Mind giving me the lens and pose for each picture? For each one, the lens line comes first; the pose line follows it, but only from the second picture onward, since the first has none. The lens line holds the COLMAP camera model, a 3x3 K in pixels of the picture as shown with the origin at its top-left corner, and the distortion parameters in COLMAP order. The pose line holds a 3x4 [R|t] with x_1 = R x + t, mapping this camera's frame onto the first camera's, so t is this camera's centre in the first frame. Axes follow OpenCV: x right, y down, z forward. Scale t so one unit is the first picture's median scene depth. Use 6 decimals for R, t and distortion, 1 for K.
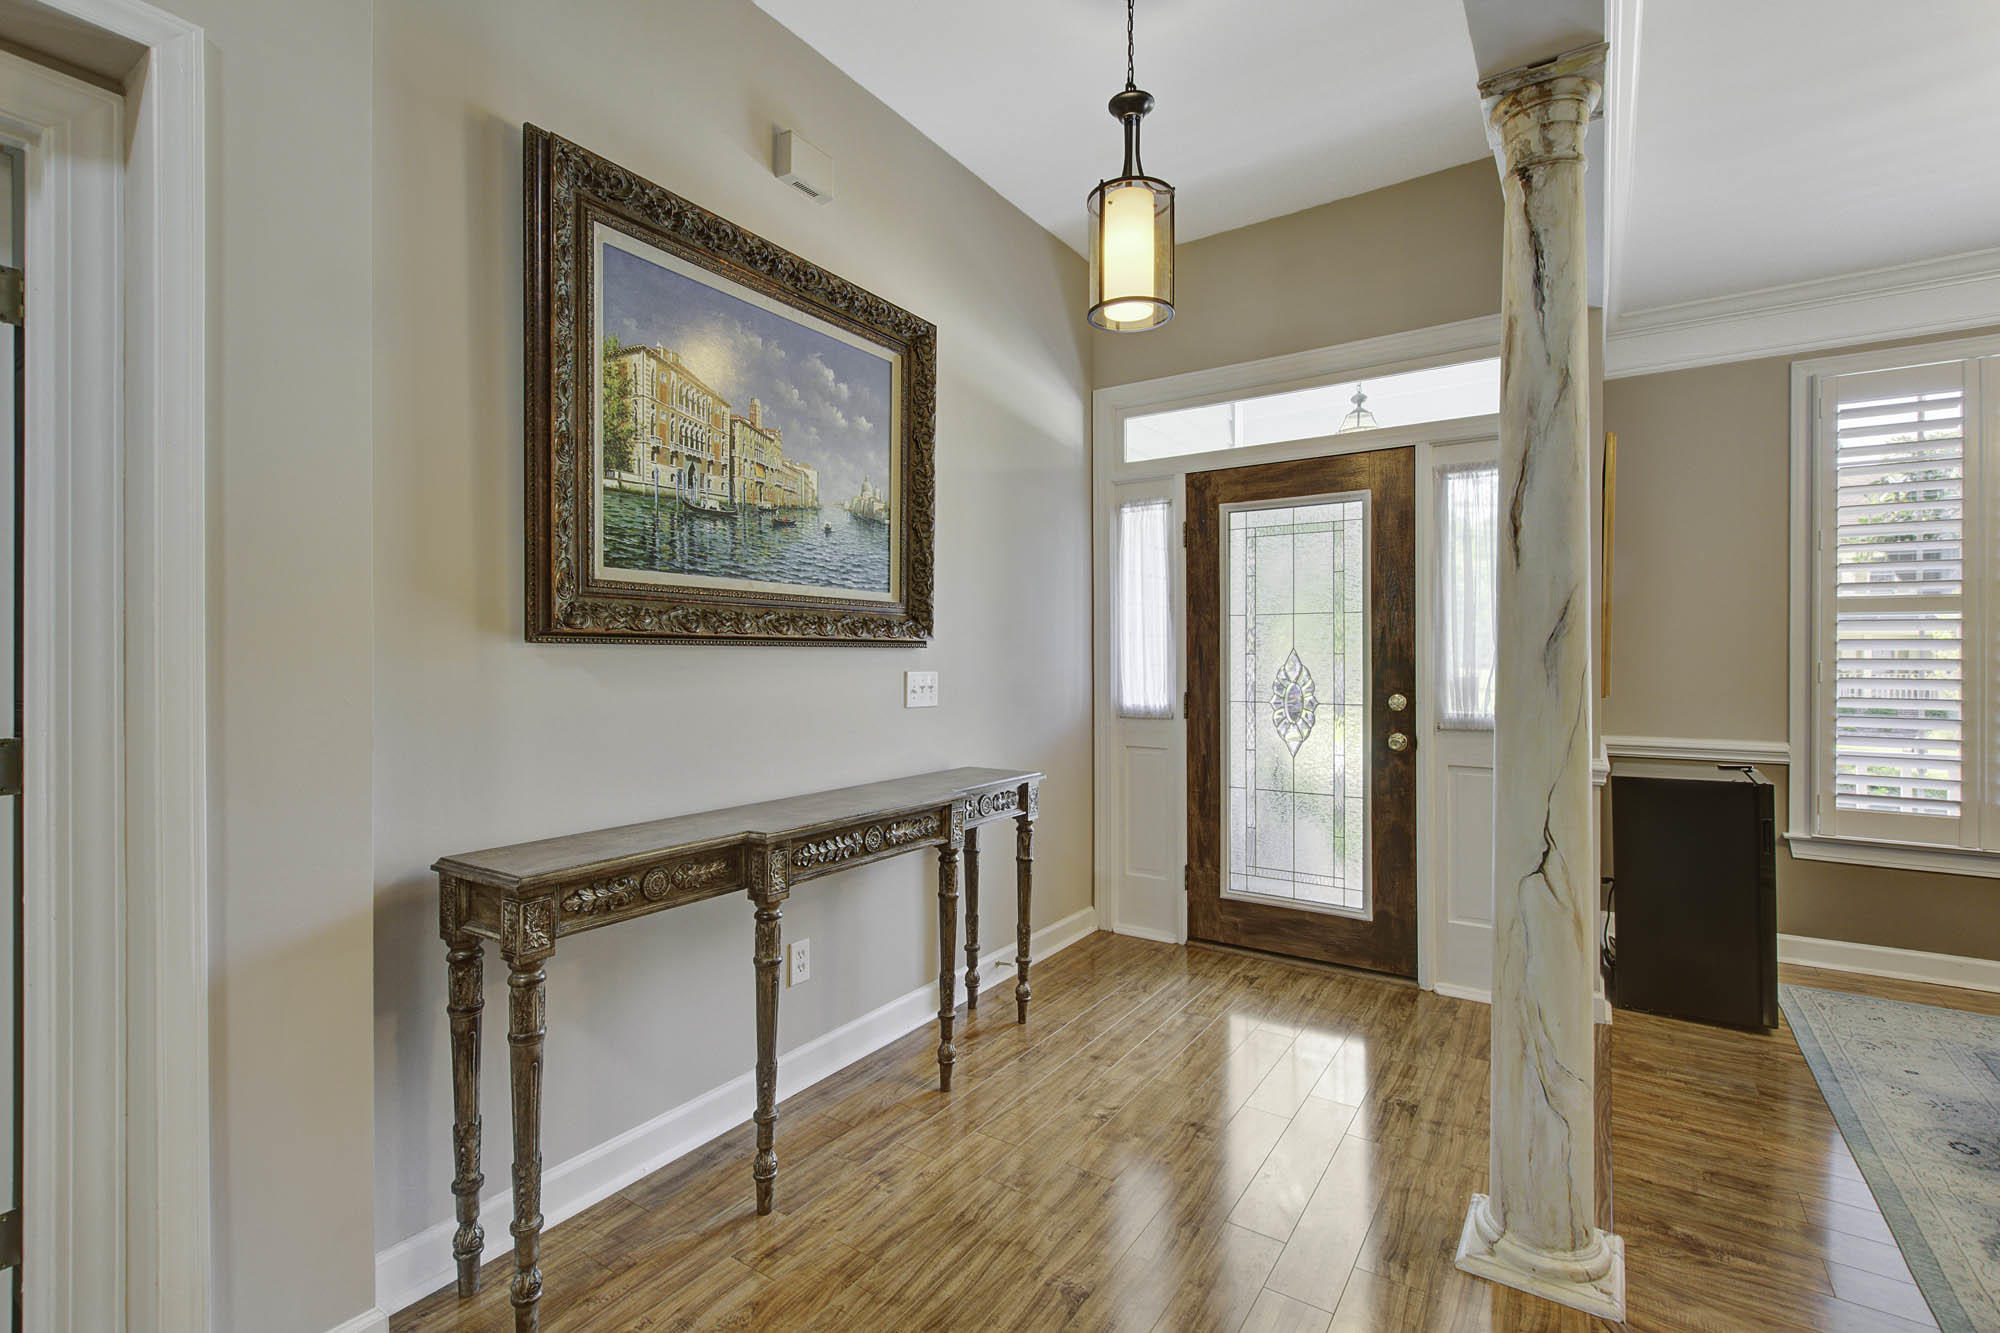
lens RADIAL K [[893.4, 0, 998.1], [0, 893.4, 652.1], [0, 0, 1]] dist [-0.001201, 0.000107]
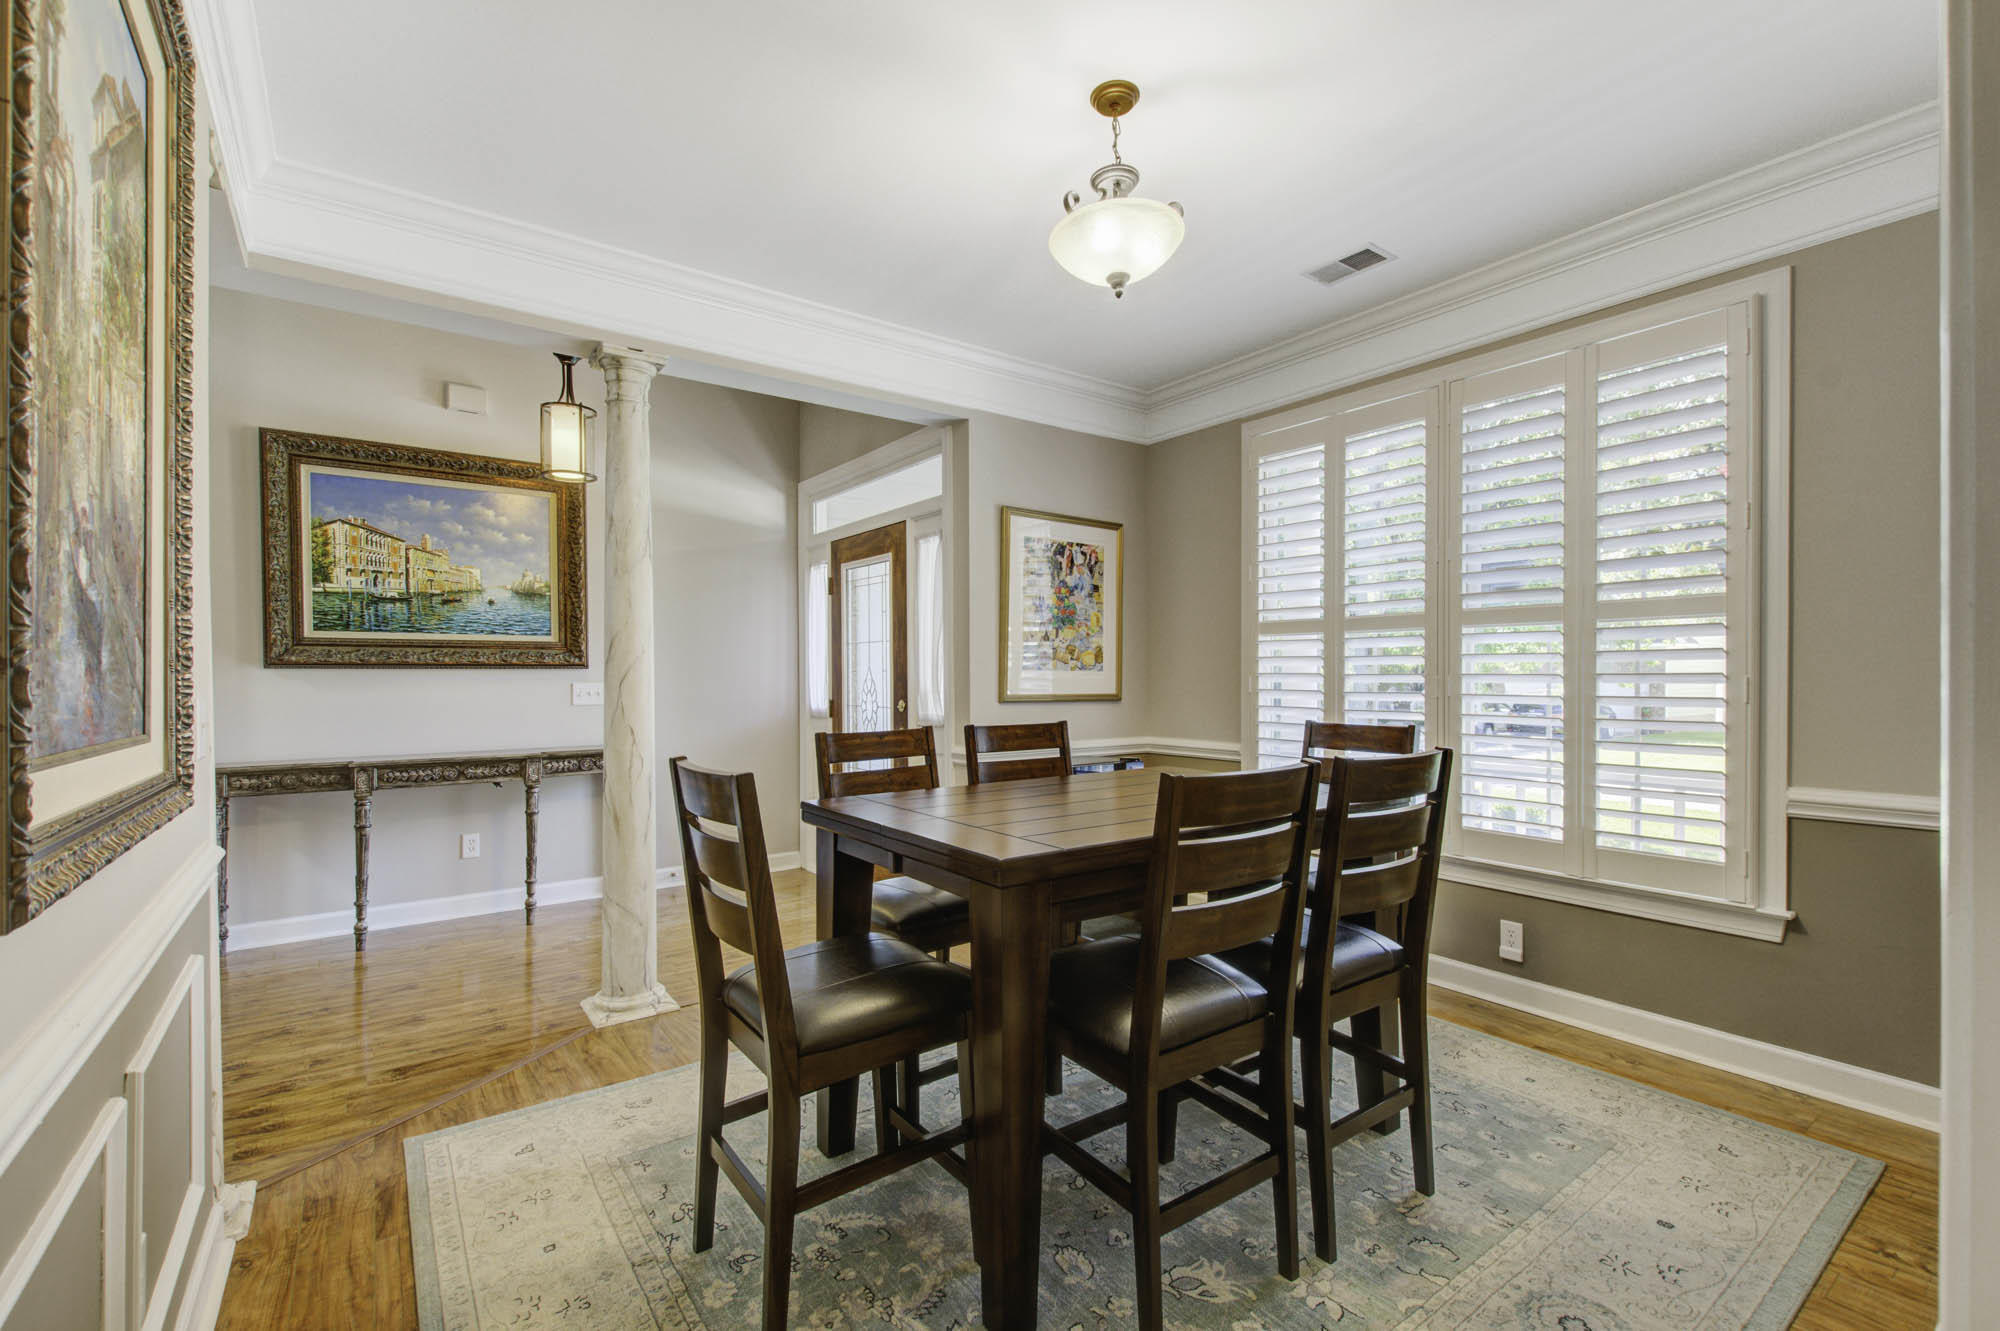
lens RADIAL K [[865.4, 0, 1002.4], [0, 865.4, 667.2], [0, 0, 1]] dist [0.024445, -0.011352]
pose [[0.942322, -0.005678, -0.334660, 1.487985], [0.005325, 0.999984, -0.001974, -0.000033], [0.334665, 0.000078, 0.942337, -0.309340]]
